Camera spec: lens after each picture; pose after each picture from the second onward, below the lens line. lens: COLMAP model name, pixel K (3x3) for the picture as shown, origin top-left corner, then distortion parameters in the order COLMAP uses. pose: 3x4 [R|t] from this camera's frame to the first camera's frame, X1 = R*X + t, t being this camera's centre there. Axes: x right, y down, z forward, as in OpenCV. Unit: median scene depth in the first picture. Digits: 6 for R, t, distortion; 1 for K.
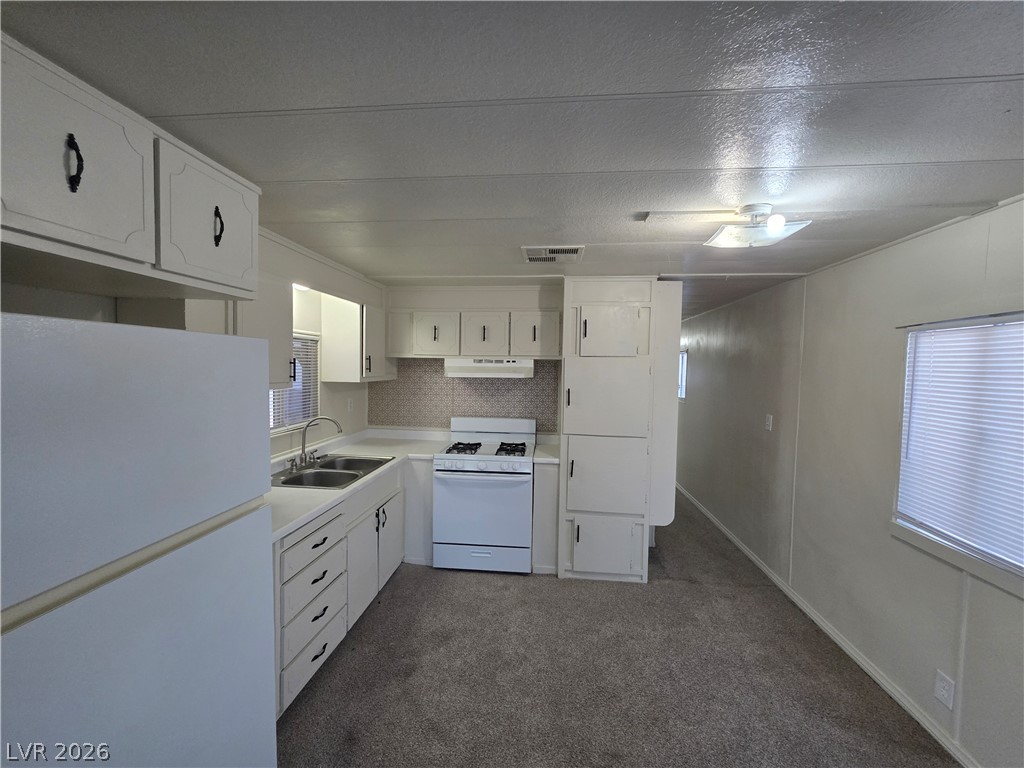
lens RADIAL K [[414.8, 0, 510.3], [0, 414.8, 386.1], [0, 0, 1]] dist [0.000827, -0.000067]
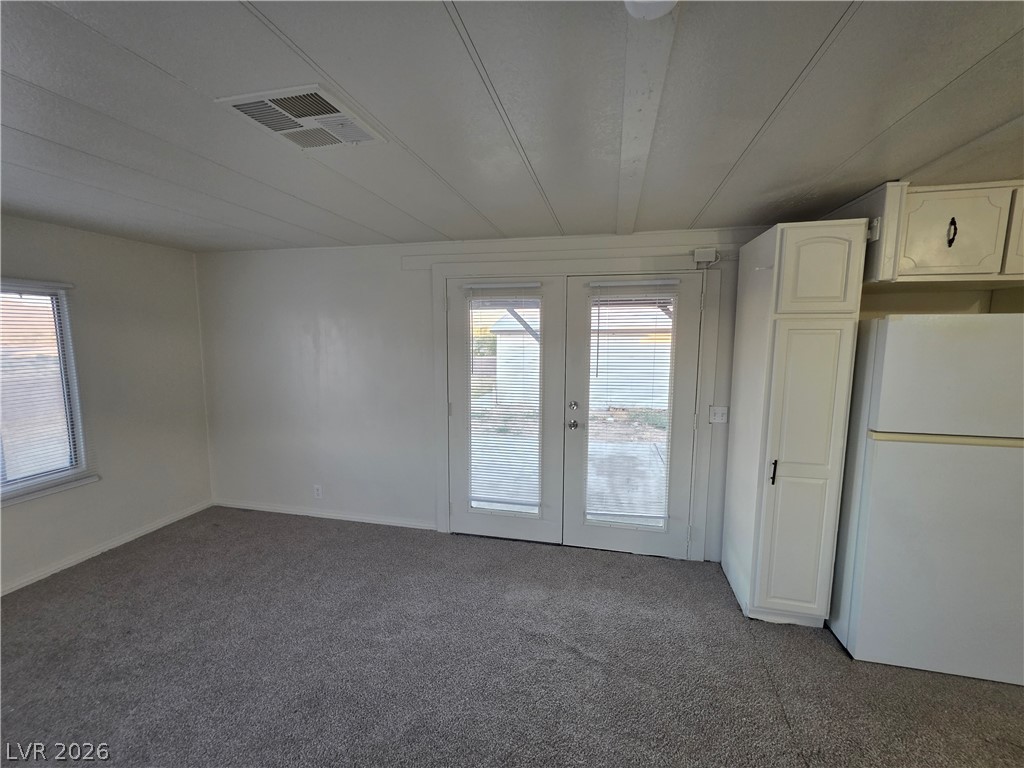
lens RADIAL K [[411.2, 0, 515.2], [0, 411.2, 382.5], [0, 0, 1]] dist [0.000975, 0.000146]
pose [[-0.119920, 0.096797, -0.988053, 0.363095], [-0.052779, 0.993206, 0.103708, 0.022968], [0.991380, 0.064585, -0.113996, -0.238321]]
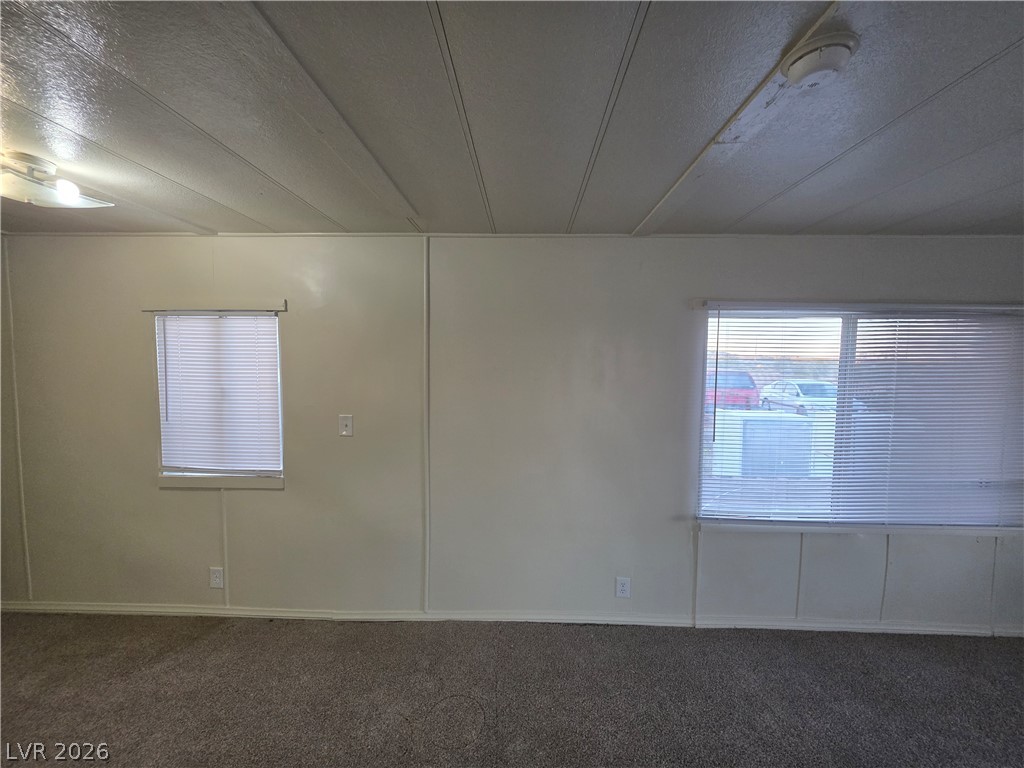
lens RADIAL K [[411.2, 0, 515.2], [0, 411.2, 382.5], [0, 0, 1]] dist [0.000975, 0.000146]
pose [[-0.075599, -0.083584, 0.993629, -0.199495], [0.036563, 0.995578, 0.086530, -0.002673], [-0.996468, 0.042872, -0.072209, 0.043042]]
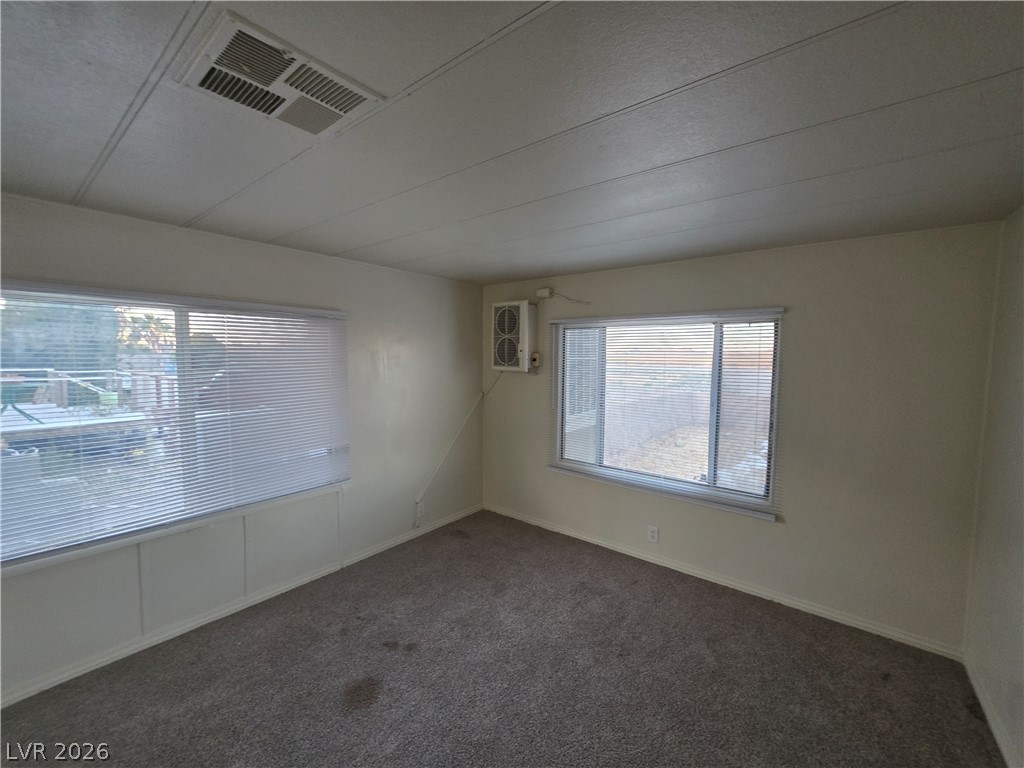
lens RADIAL K [[417.8, 0, 526.7], [0, 417.8, 384.7], [0, 0, 1]] dist [0.001262, 0.000428]
pose [[-0.851492, -0.062587, 0.520619, -0.413275], [-0.000475, 0.992943, 0.118591, 0.009975], [-0.524367, 0.100732, -0.845513, -0.301543]]
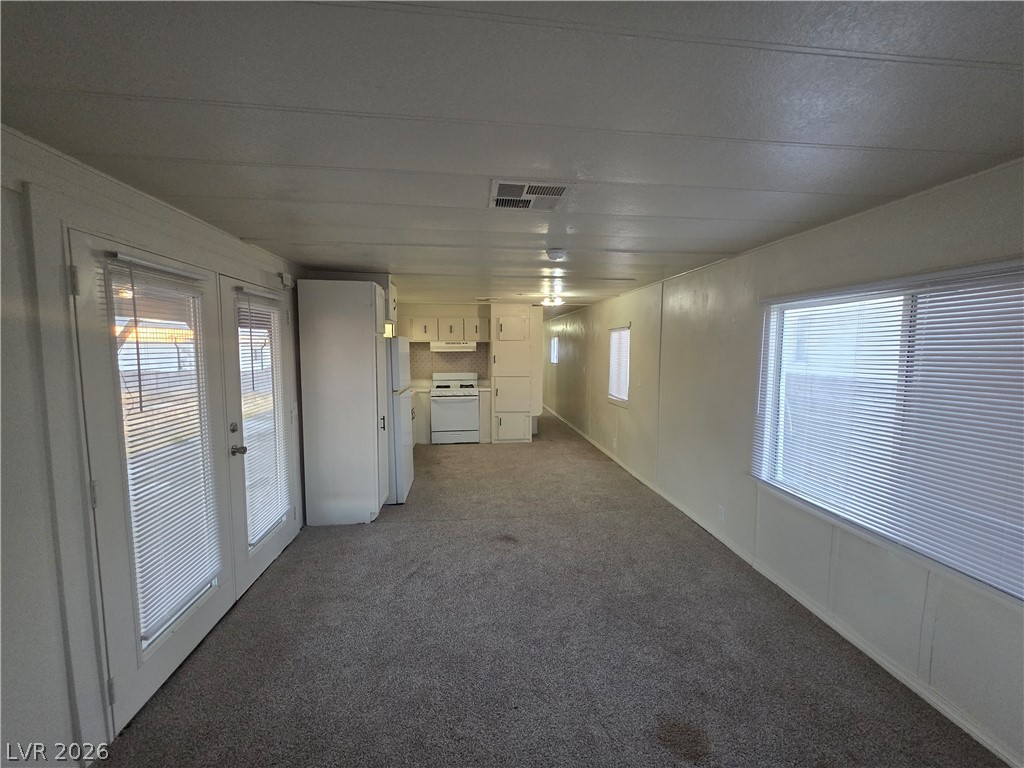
lens RADIAL K [[411.2, 0, 515.2], [0, 411.2, 382.5], [0, 0, 1]] dist [0.000975, 0.000146]
pose [[0.976251, -0.035778, 0.213668, -0.214165], [0.027112, 0.998692, 0.043356, 0.056310], [-0.214939, -0.036533, 0.975944, -1.111178]]
